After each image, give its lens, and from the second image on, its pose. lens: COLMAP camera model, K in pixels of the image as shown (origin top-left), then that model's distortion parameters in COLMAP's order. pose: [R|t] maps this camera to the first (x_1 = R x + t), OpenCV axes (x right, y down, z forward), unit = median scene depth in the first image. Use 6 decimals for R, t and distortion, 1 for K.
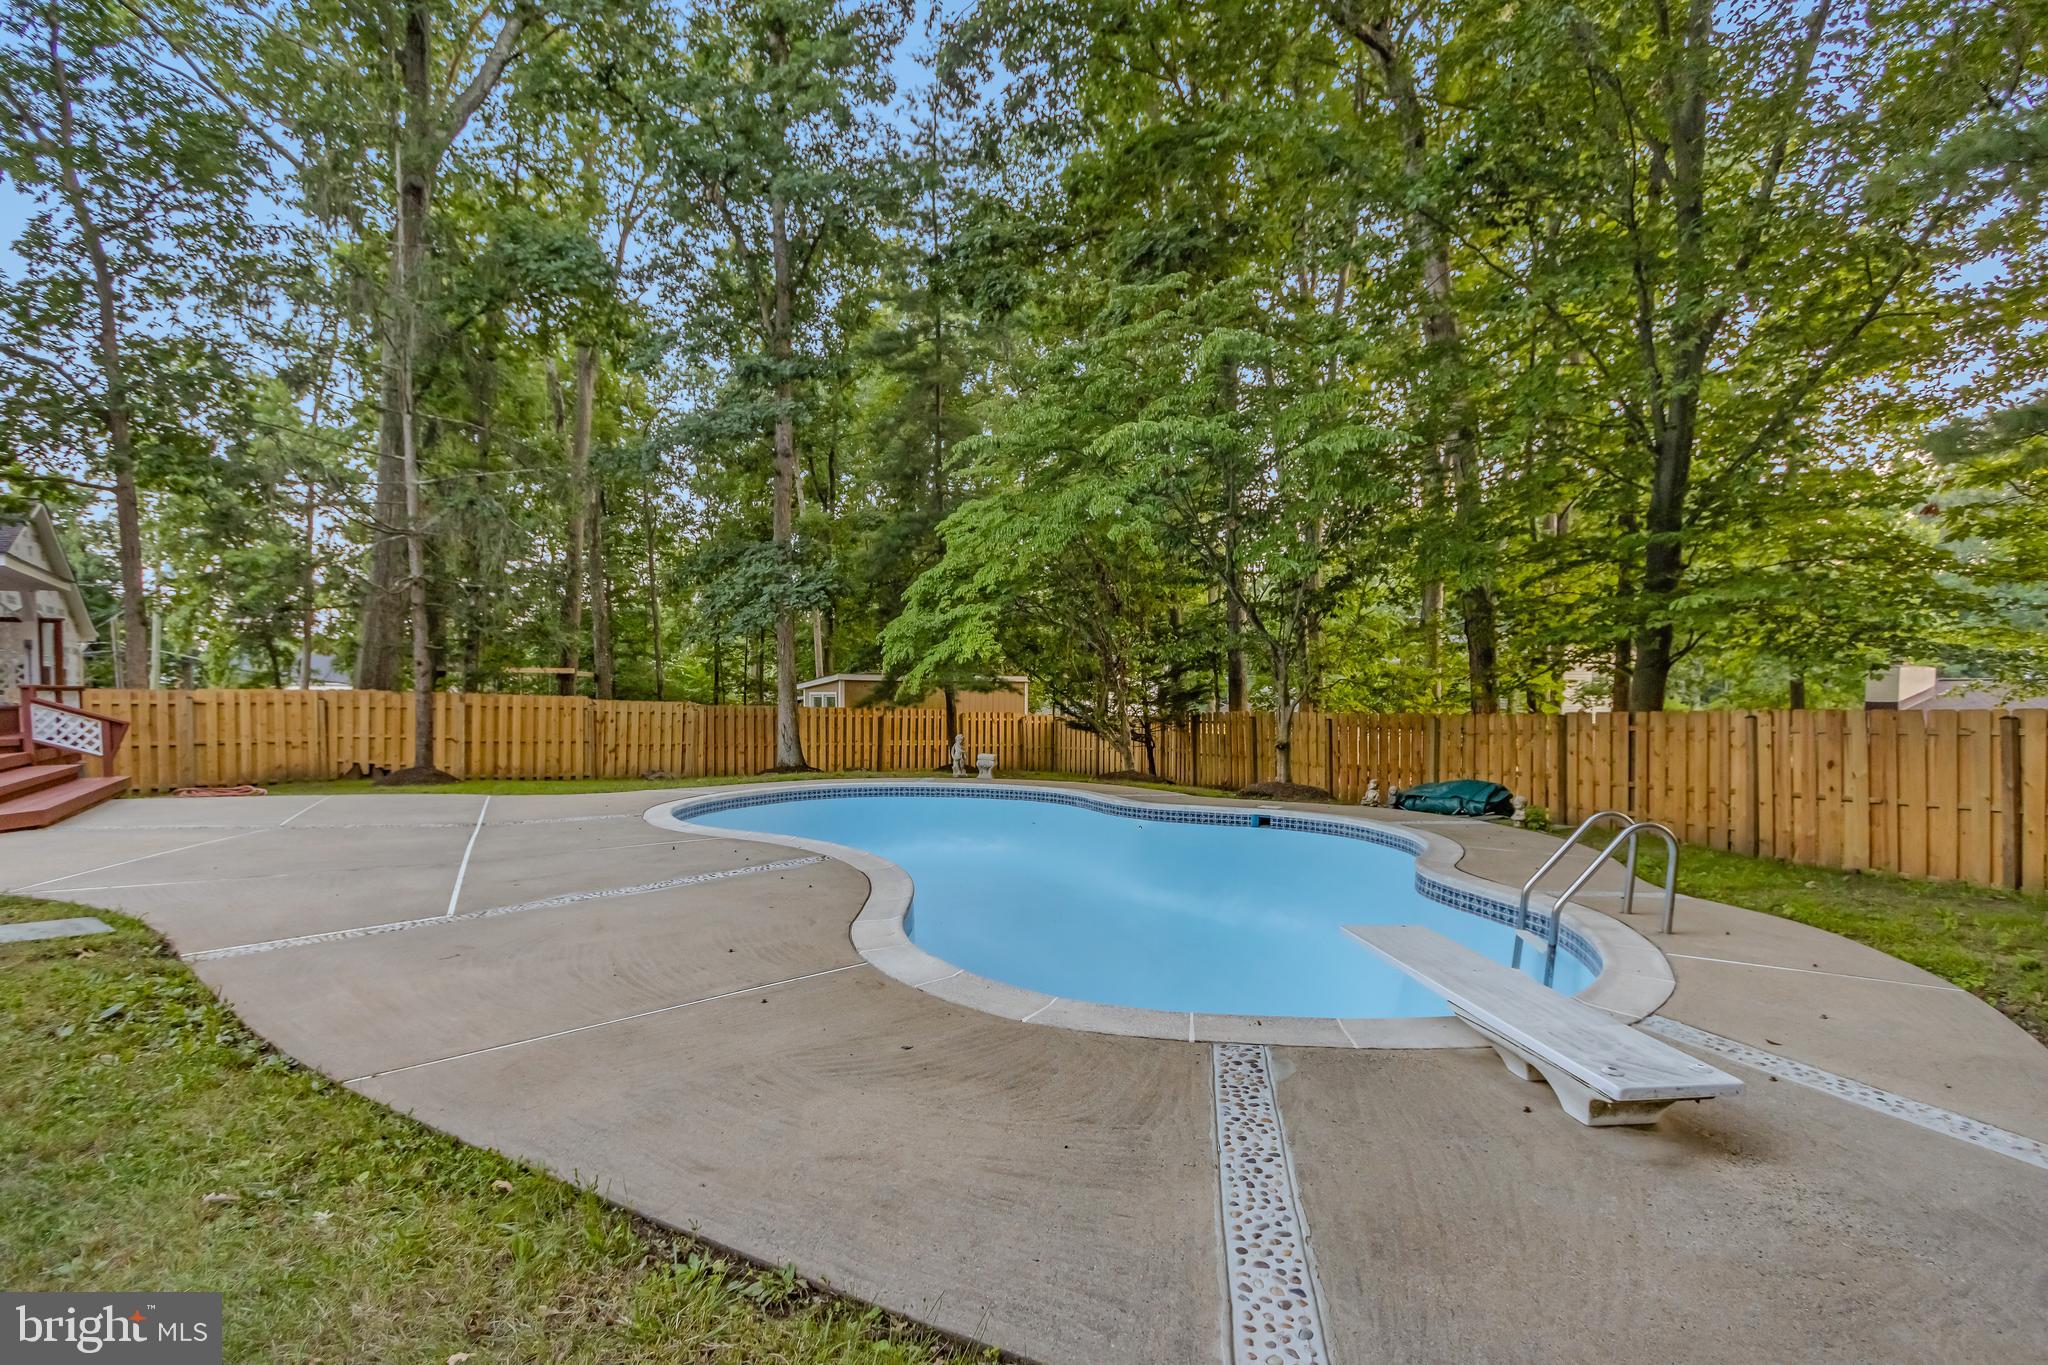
lens RADIAL K [[979.5, 0, 1025.5], [0, 979.5, 721.6], [0, 0, 1]] dist [0.002604, -0.000044]
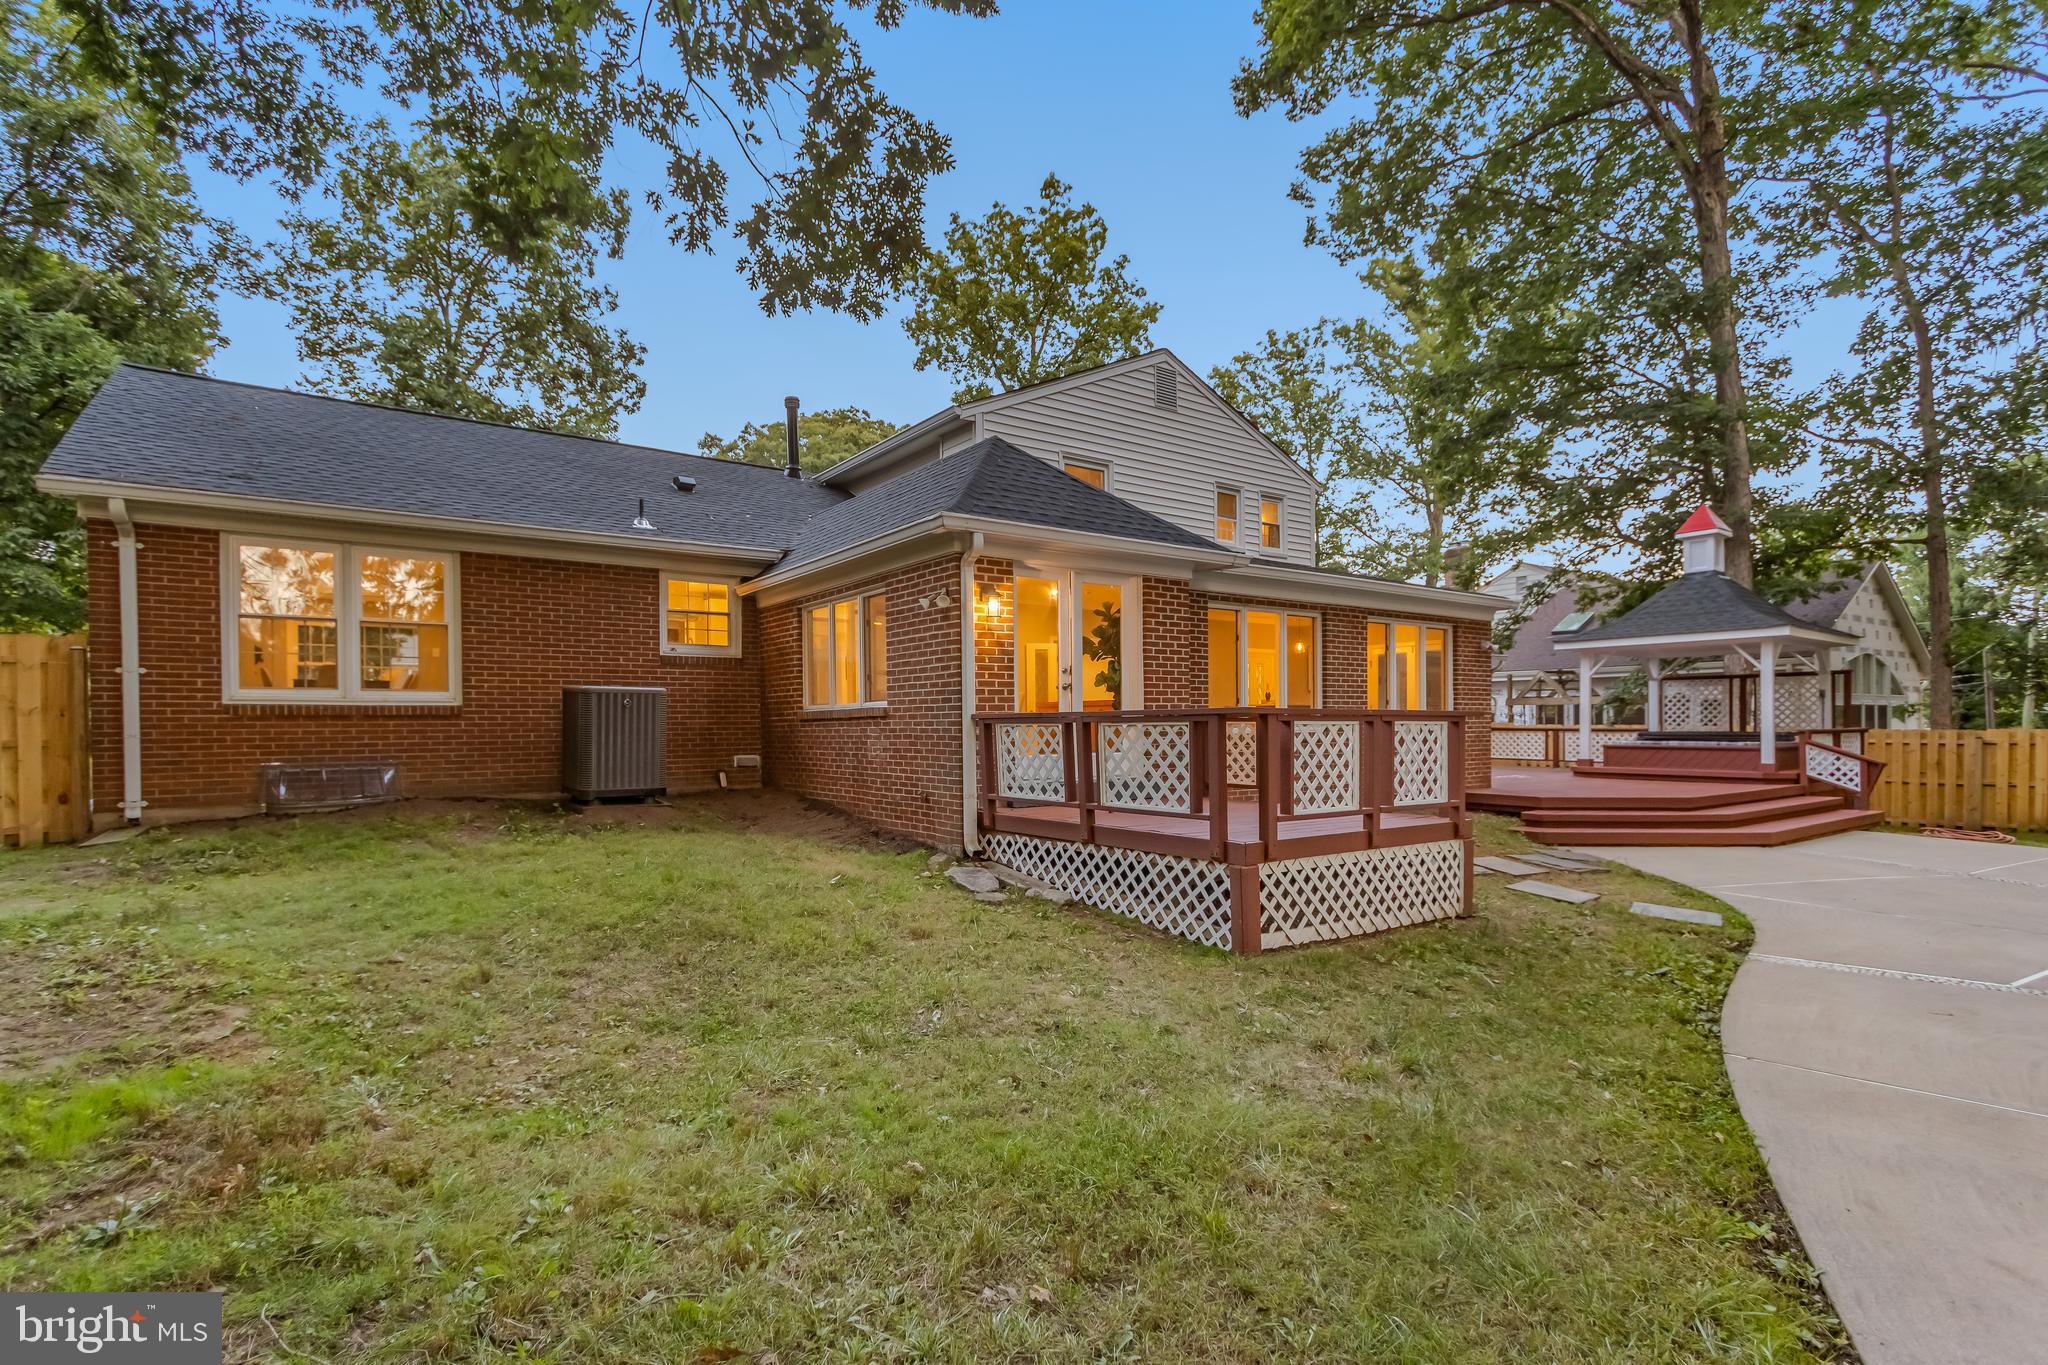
lens RADIAL K [[975.4, 0, 1011.6], [0, 975.4, 739.7], [0, 0, 1]] dist [0.004793, -0.001110]
pose [[0.016794, 0.016053, -0.999730, 0.129092], [-0.024852, 0.999569, 0.015633, -0.013375], [0.999550, 0.024583, 0.017186, -0.006266]]
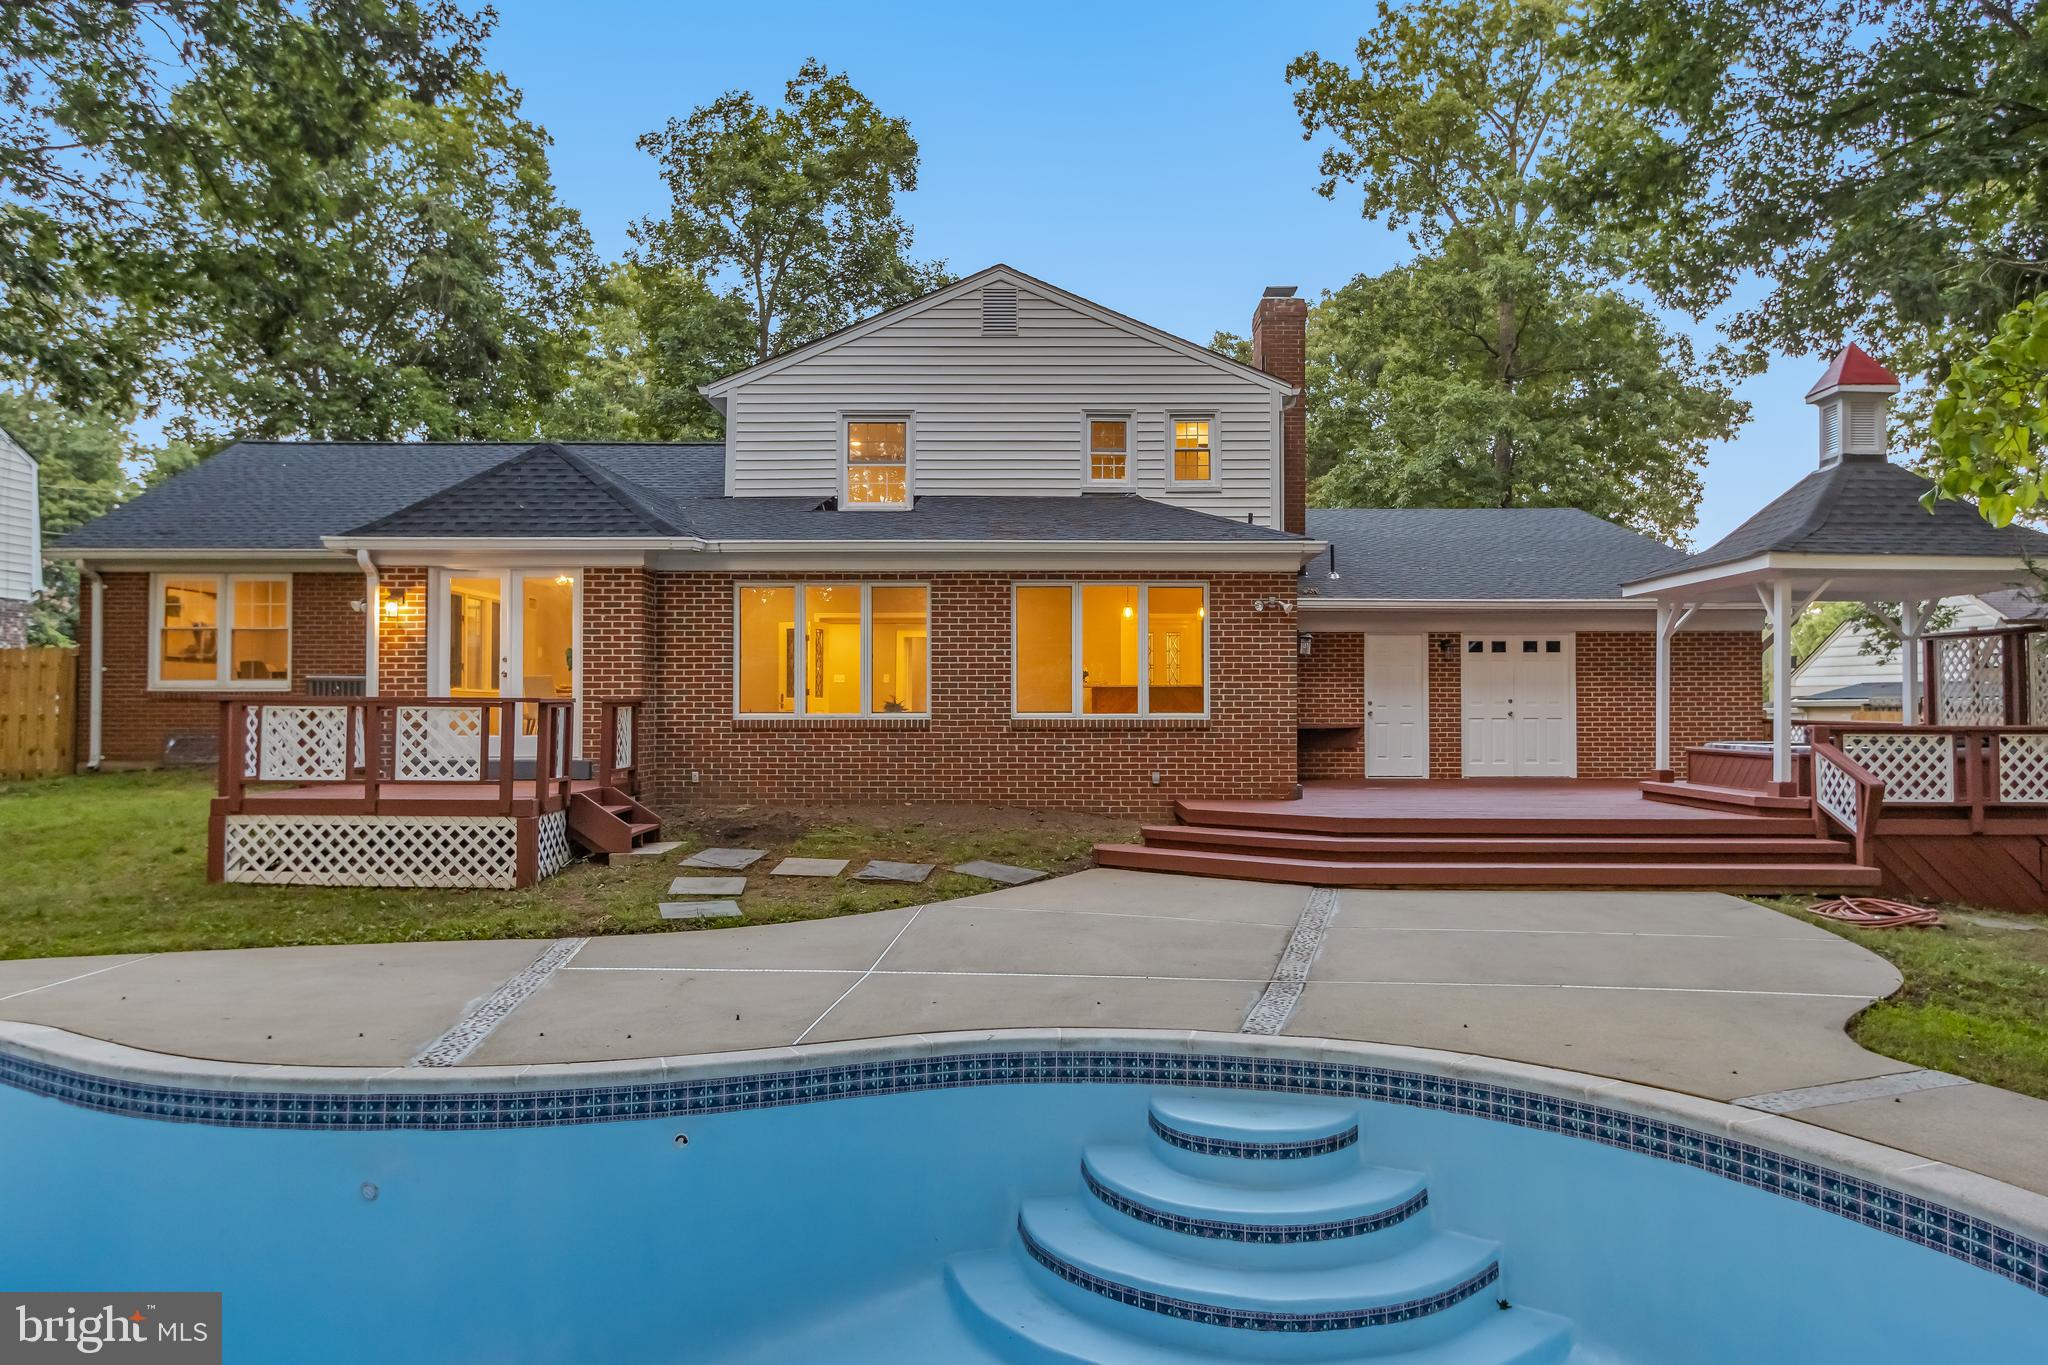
lens RADIAL K [[1426.5, 0, 1053.9], [0, 1426.5, 685.3], [0, 0, 1]] dist [0.011174, 0.000564]
pose [[-0.566570, -0.014211, -0.823891, 0.114469], [-0.025921, 0.999664, 0.000582, -0.036883], [0.823606, 0.021686, -0.566748, 0.783918]]
